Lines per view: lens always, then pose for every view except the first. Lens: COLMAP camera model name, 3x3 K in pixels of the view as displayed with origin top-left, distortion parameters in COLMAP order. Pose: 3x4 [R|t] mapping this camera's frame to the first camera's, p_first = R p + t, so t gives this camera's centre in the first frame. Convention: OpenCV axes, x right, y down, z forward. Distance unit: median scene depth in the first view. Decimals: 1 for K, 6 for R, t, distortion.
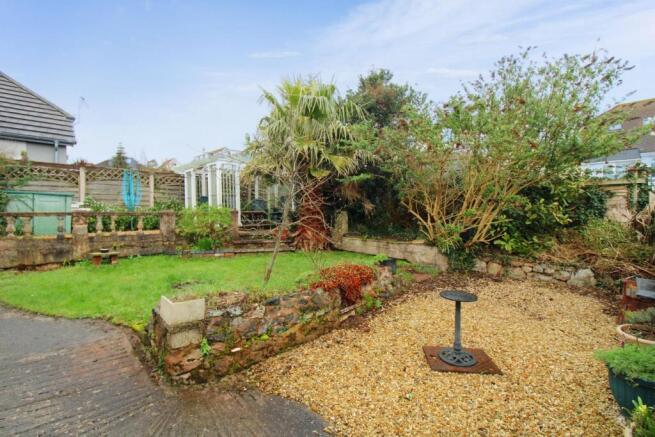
lens RADIAL K [[305.0, 0, 326.7], [0, 305.0, 215.4], [0, 0, 1]] dist [-0.008819, -0.007190]
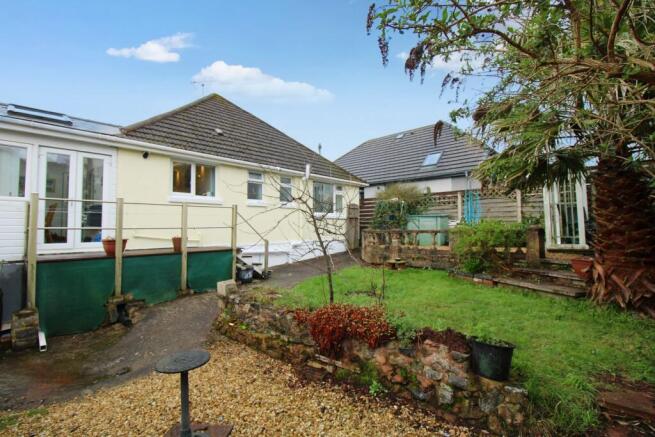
lens RADIAL K [[305.0, 0, 330.3], [0, 305.0, 222.0], [0, 0, 1]] dist [-0.008819, -0.007190]
pose [[0.010839, -0.025083, -0.999627, 0.581148], [0.005309, 0.999673, -0.025027, -0.015425], [0.999927, -0.005036, 0.010969, 0.685007]]
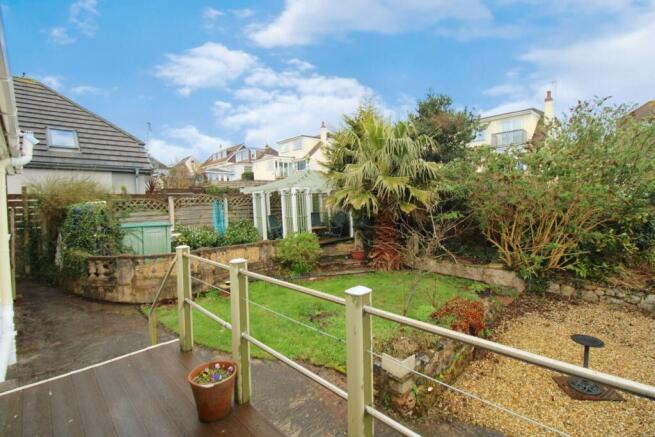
lens RADIAL K [[305.0, 0, 328.8], [0, 305.0, 216.0], [0, 0, 1]] dist [-0.008819, -0.007190]
pose [[0.999378, -0.024865, -0.024999, -0.302144], [0.025835, 0.998895, 0.039270, -0.168588], [0.023994, -0.039891, 0.998916, -0.139933]]
